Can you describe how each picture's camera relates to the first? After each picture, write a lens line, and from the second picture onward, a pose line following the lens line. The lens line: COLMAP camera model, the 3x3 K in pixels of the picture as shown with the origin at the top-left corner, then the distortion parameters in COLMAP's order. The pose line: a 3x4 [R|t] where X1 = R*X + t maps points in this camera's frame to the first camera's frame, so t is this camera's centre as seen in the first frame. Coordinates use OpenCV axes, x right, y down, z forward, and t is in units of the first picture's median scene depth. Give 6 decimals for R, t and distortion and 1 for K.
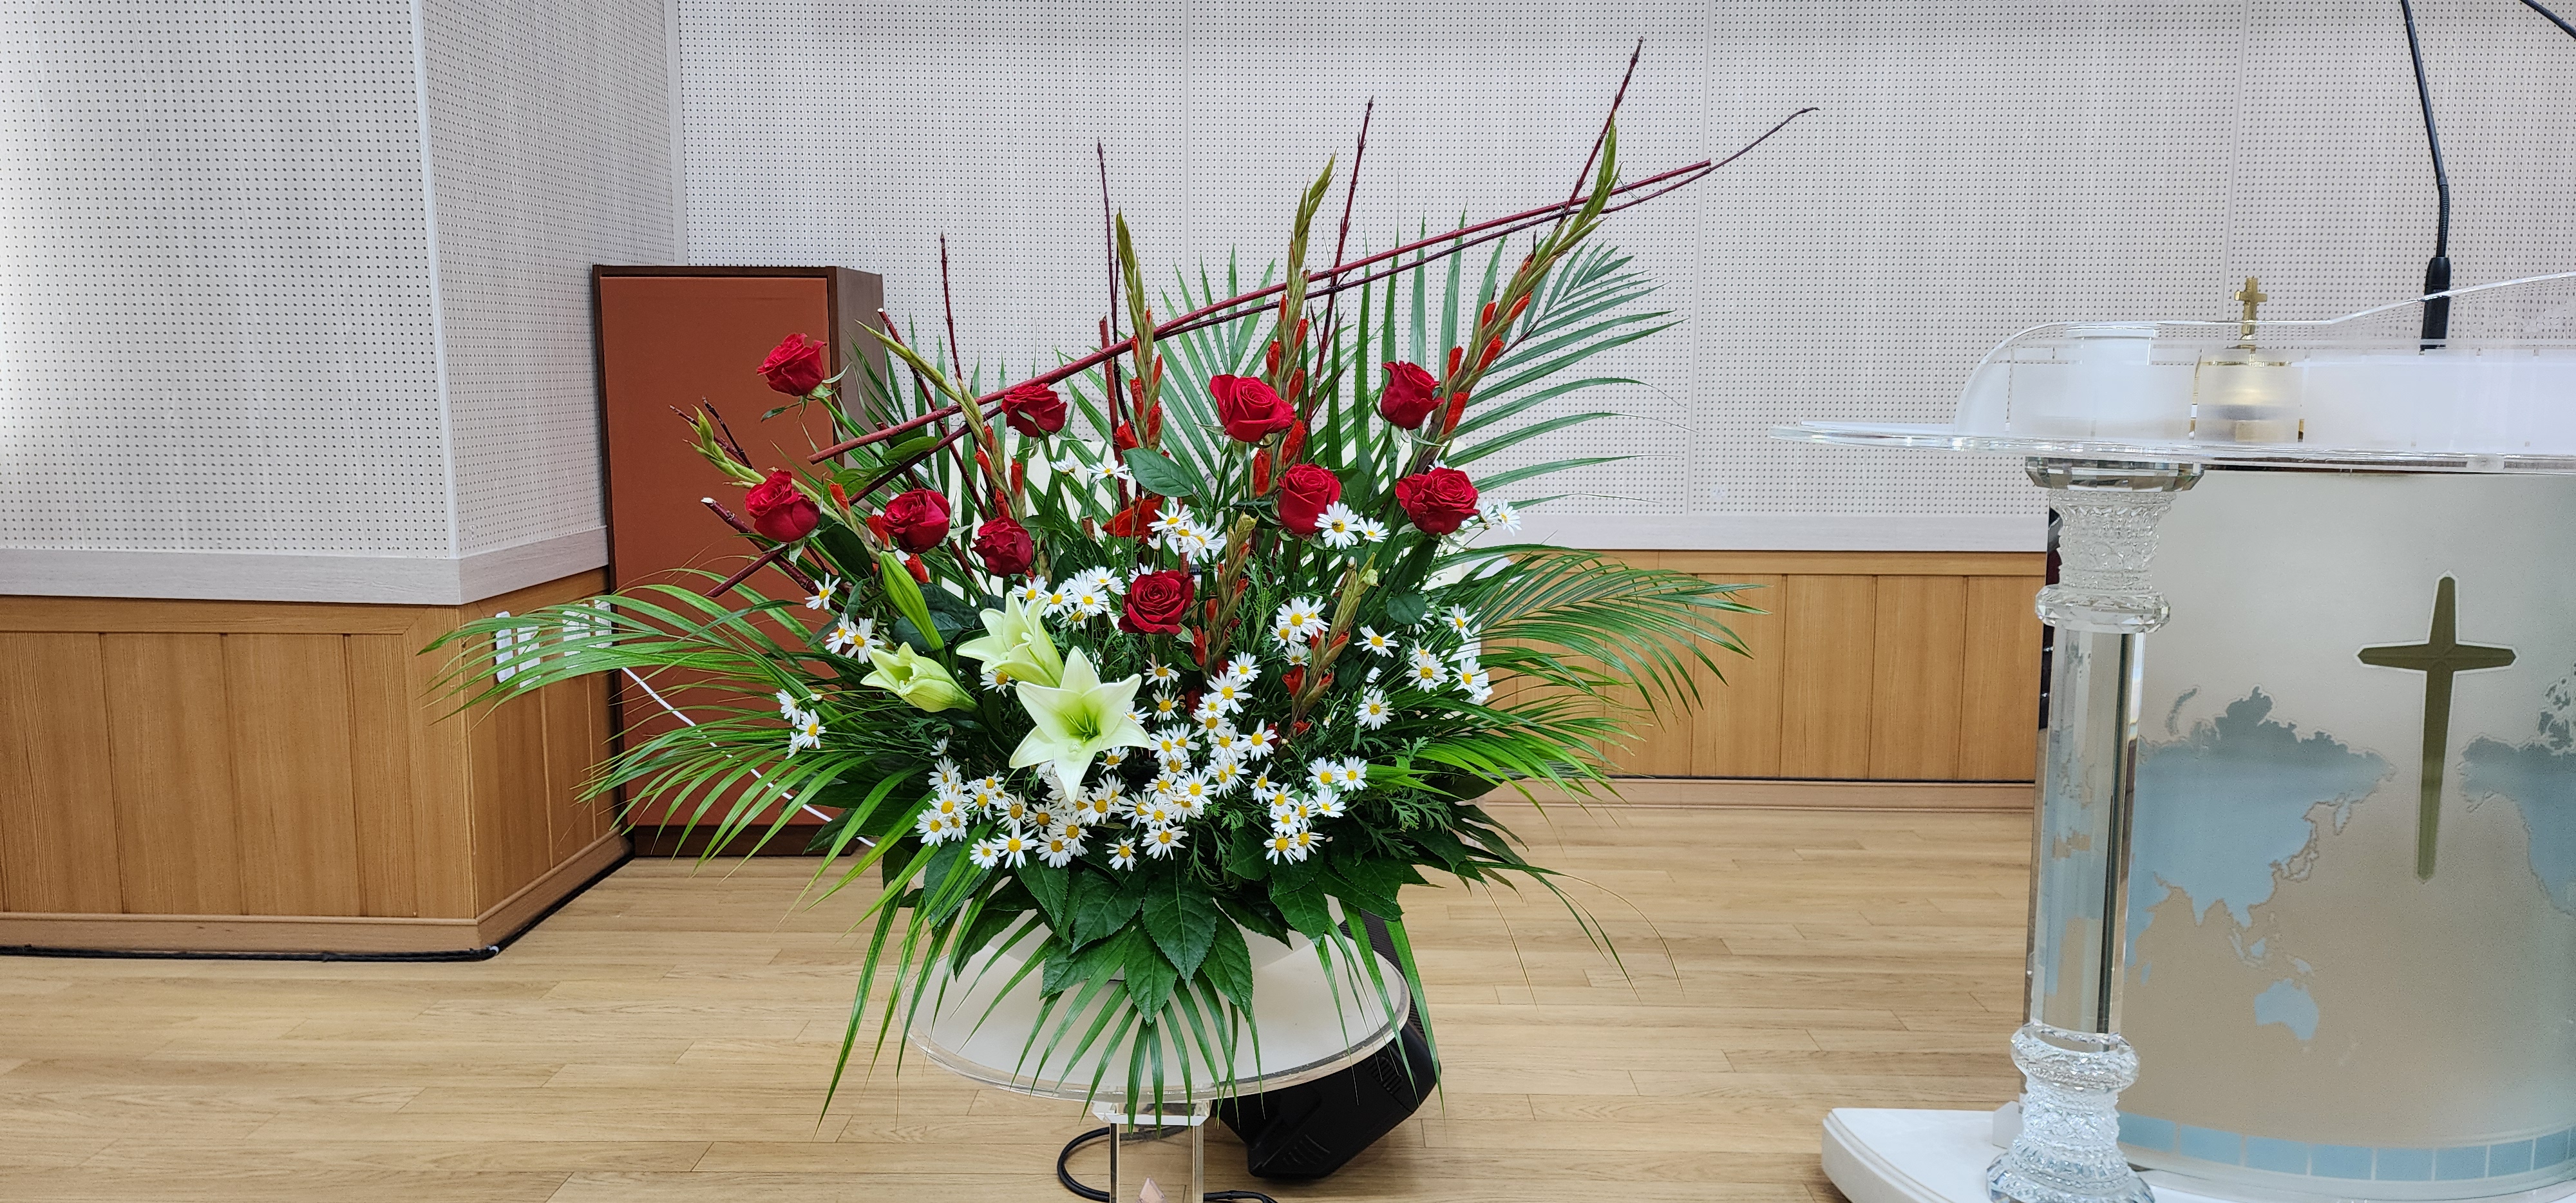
lens RADIAL K [[1834.3, 0, 1288.0], [0, 1834.3, 601.5], [0, 0, 1]] dist [0.065495, 0.000902]
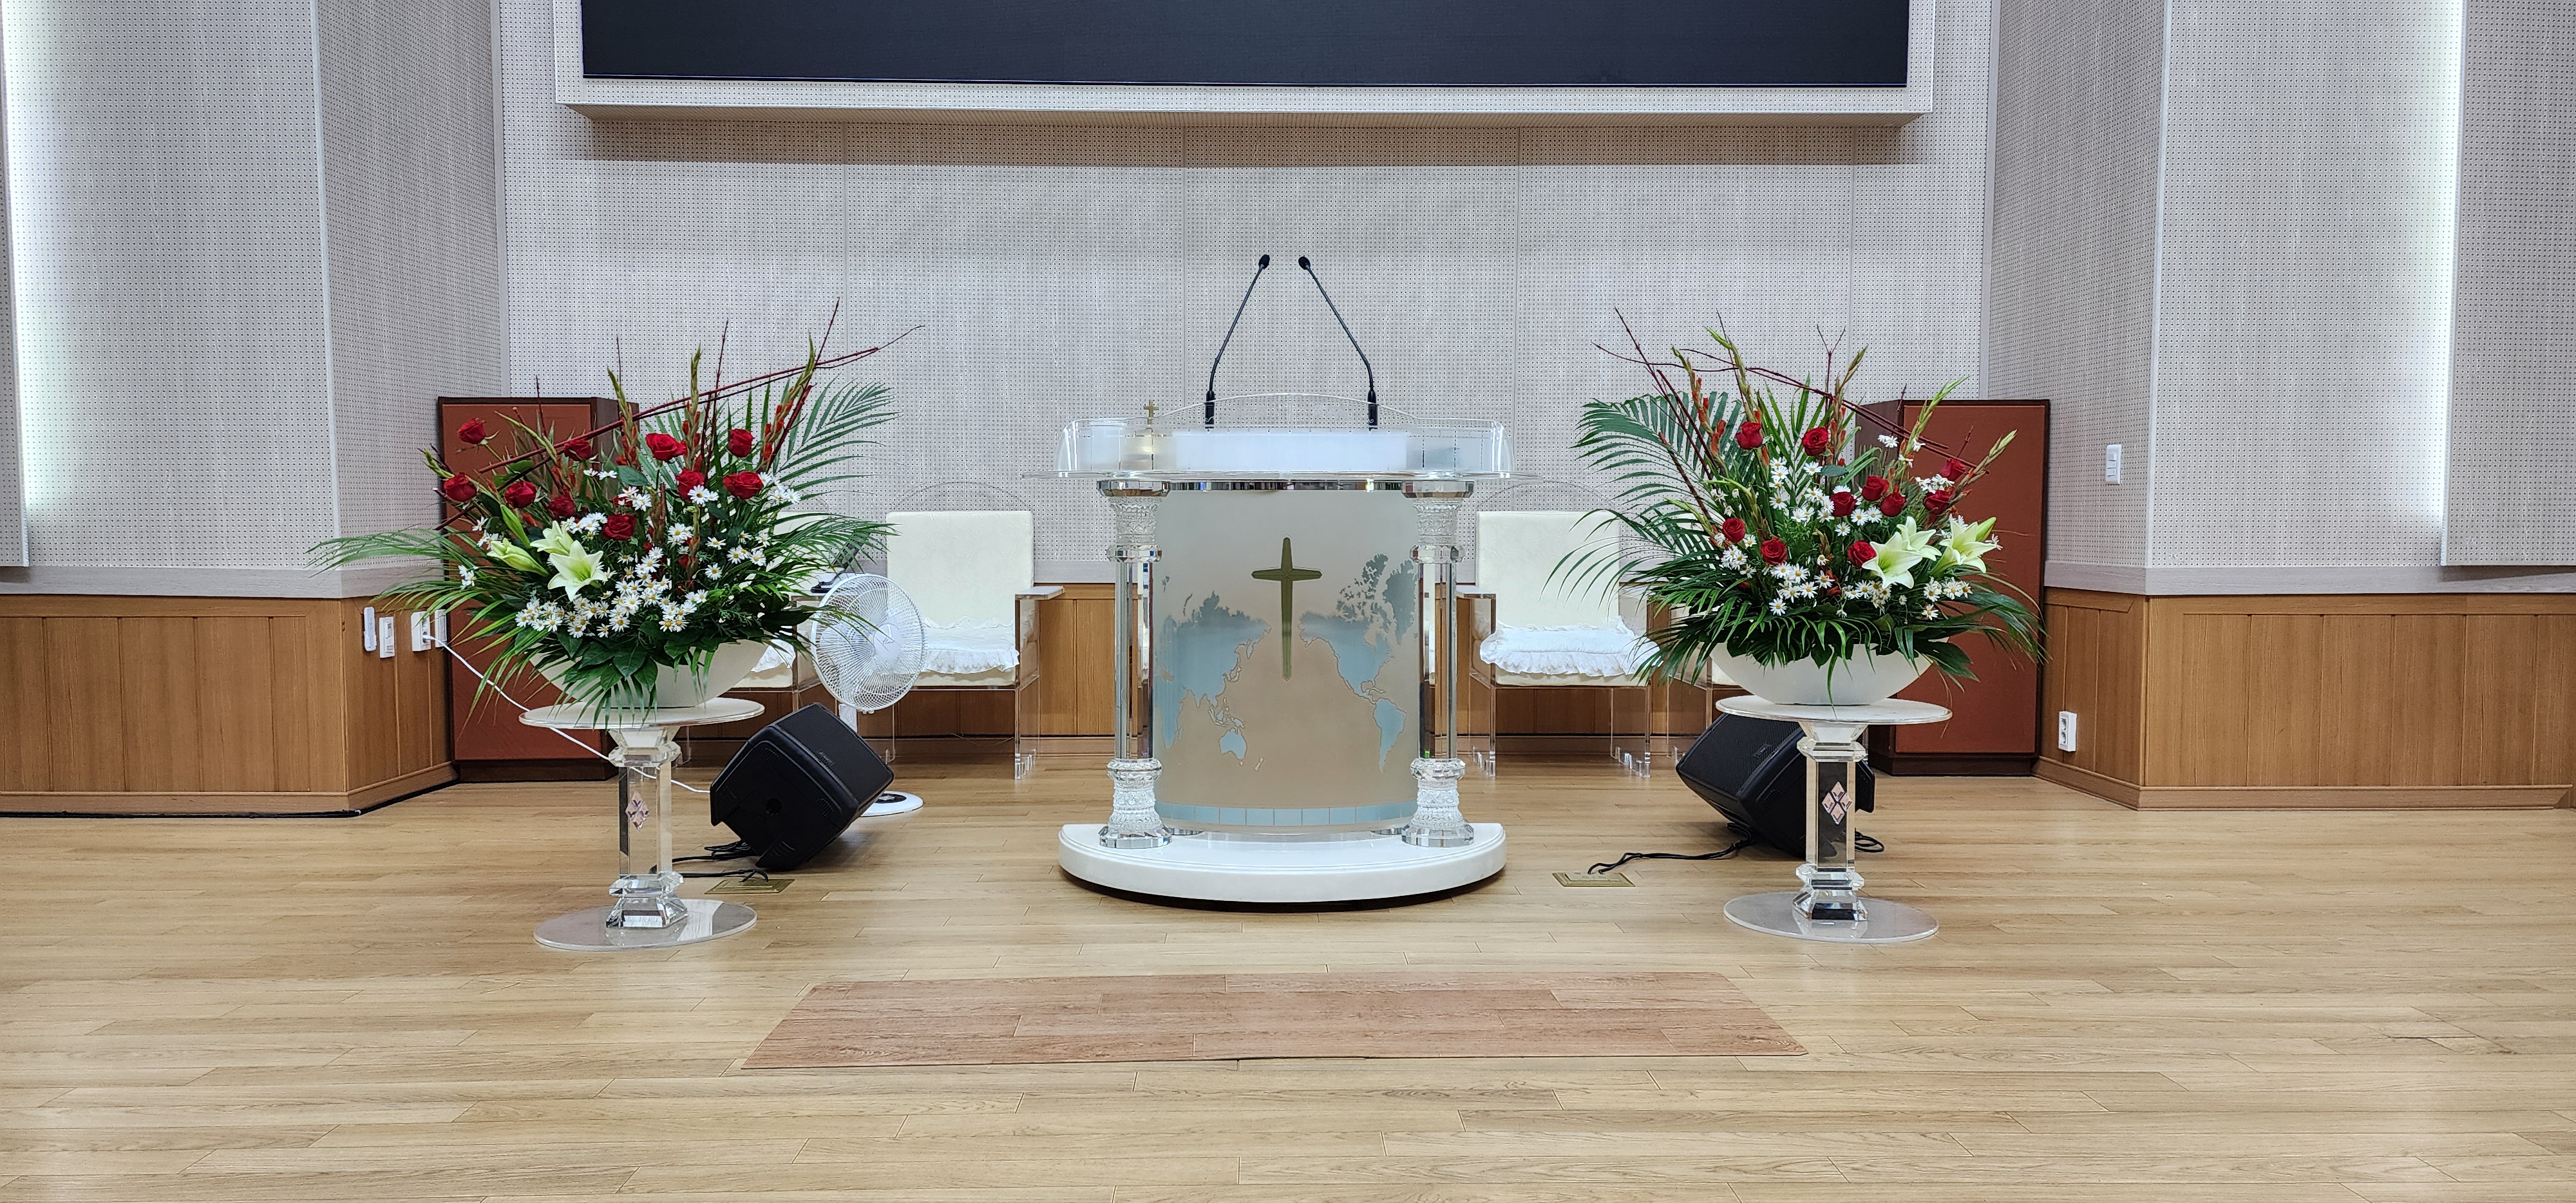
lens RADIAL K [[1834.3, 0, 1288.0], [0, 1834.3, 601.5], [0, 0, 1]] dist [0.065495, 0.000902]
pose [[0.999453, -0.007149, 0.032279, 0.547595], [0.009549, 0.997152, -0.074805, 0.217876], [-0.031652, 0.075072, 0.996676, -1.088717]]
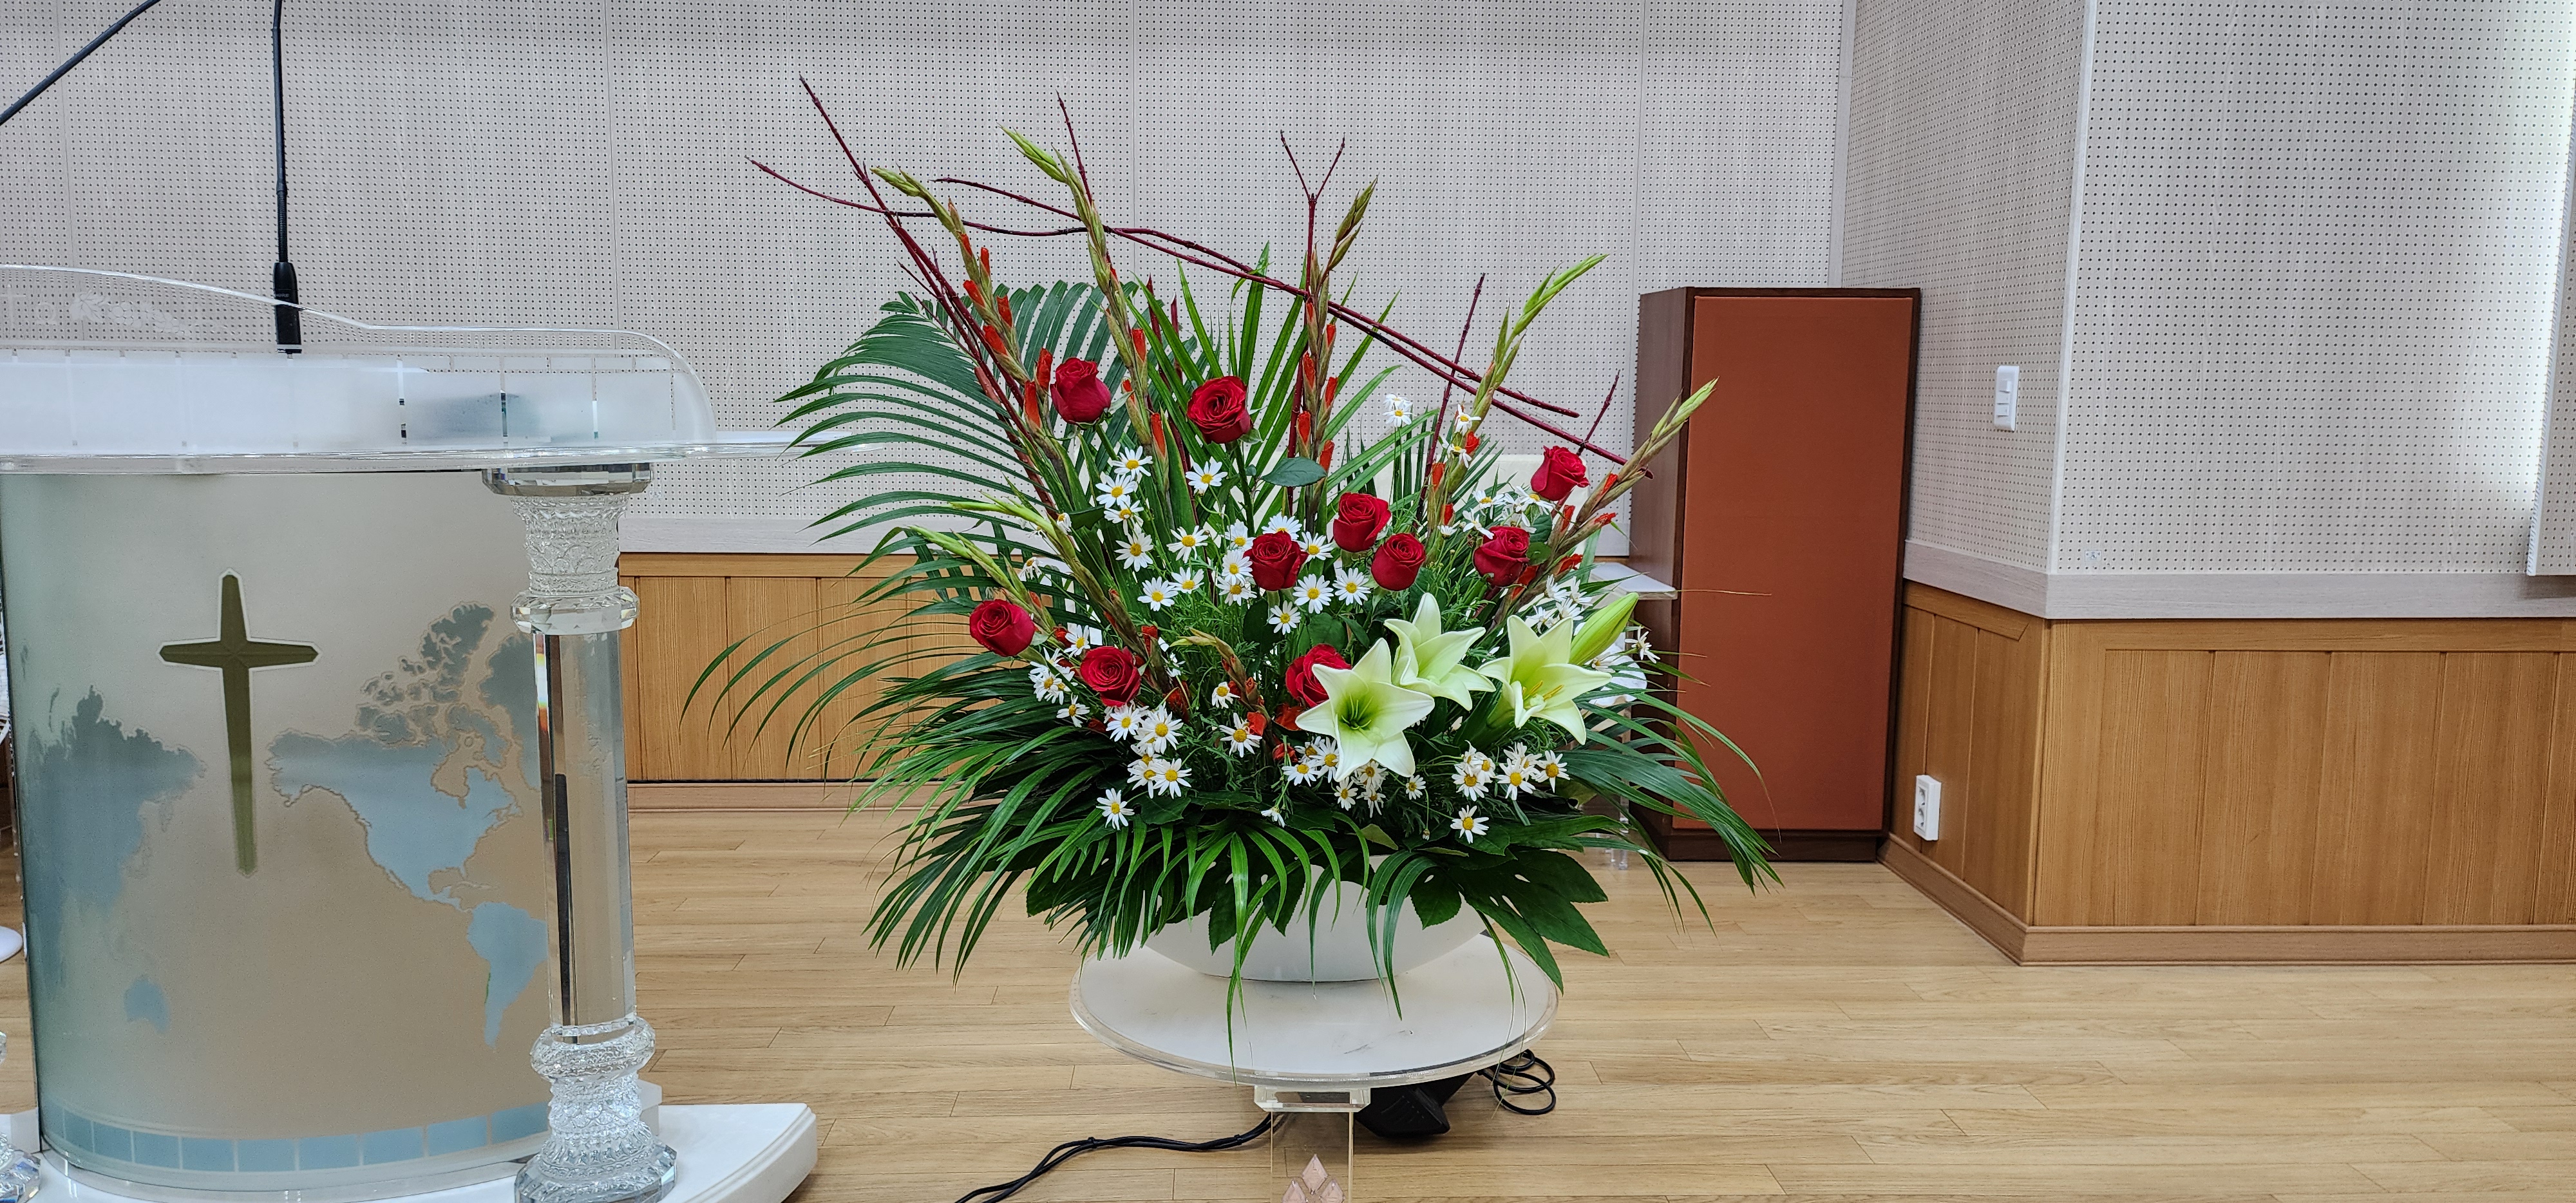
lens RADIAL K [[1840.3, 0, 1288.0], [0, 1840.3, 601.5], [0, 0, 1]] dist [0.057492, -0.004717]
pose [[0.998805, -0.002562, 0.048800, 1.133812], [0.002706, 0.999992, -0.002881, 0.005536], [-0.048793, 0.003010, 0.998804, -0.038687]]
